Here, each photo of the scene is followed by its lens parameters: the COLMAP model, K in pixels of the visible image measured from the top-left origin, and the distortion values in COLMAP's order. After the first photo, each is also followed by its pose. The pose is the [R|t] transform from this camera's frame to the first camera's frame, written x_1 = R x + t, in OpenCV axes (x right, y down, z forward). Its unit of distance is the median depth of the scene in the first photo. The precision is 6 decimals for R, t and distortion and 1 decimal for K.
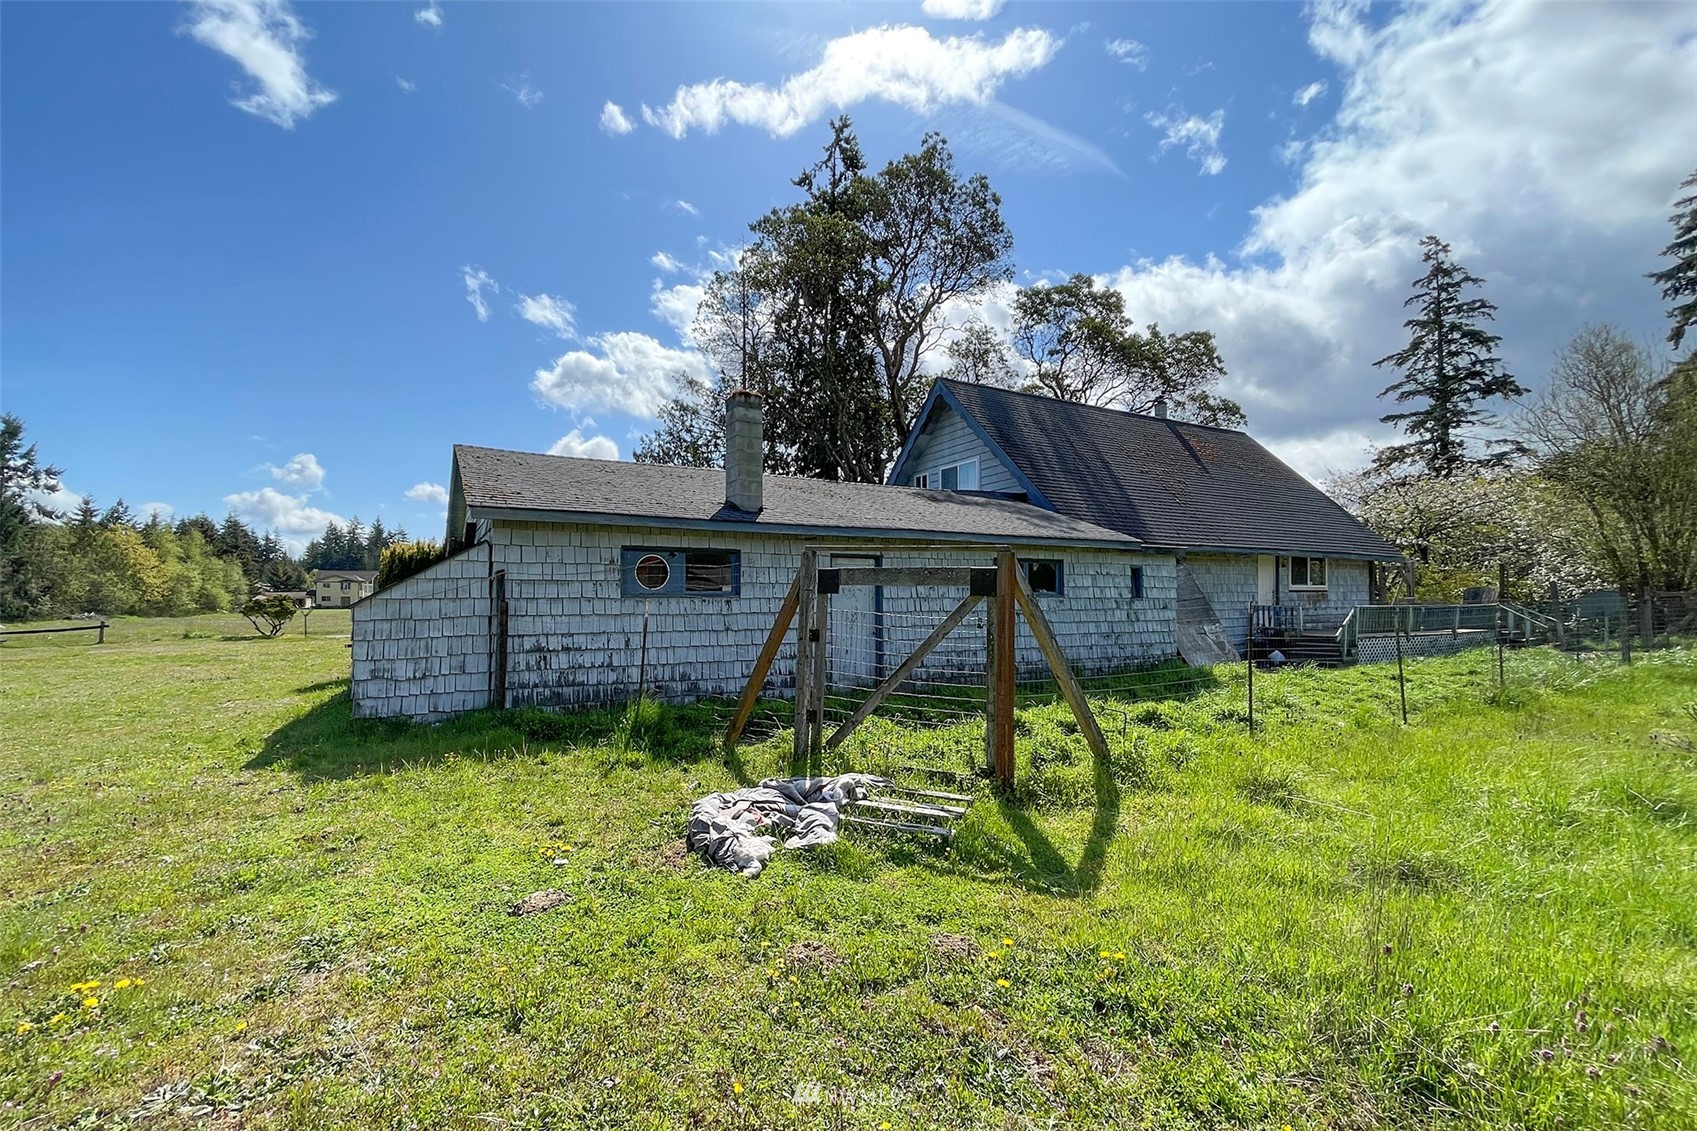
lens RADIAL K [[730.6, 0, 813.7], [0, 730.6, 581.7], [0, 0, 1]] dist [0.004477, 0.000658]
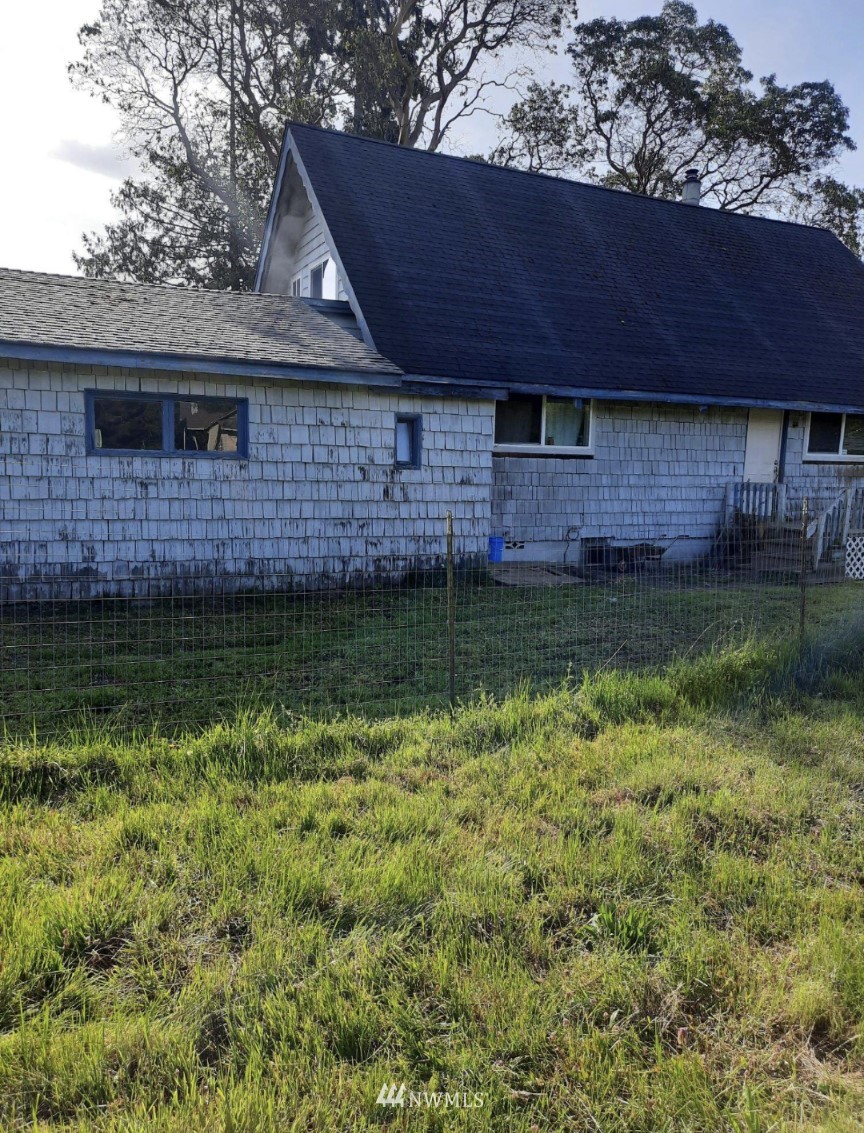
lens RADIAL K [[860.7, 0, 443.7], [0, 860.7, 553.3], [0, 0, 1]] dist [0.063729, -0.031418]
pose [[0.998854, 0.031340, -0.036159, 0.327533], [-0.026436, 0.991301, 0.128936, 0.000652], [0.039885, -0.127832, 0.990993, 0.162307]]
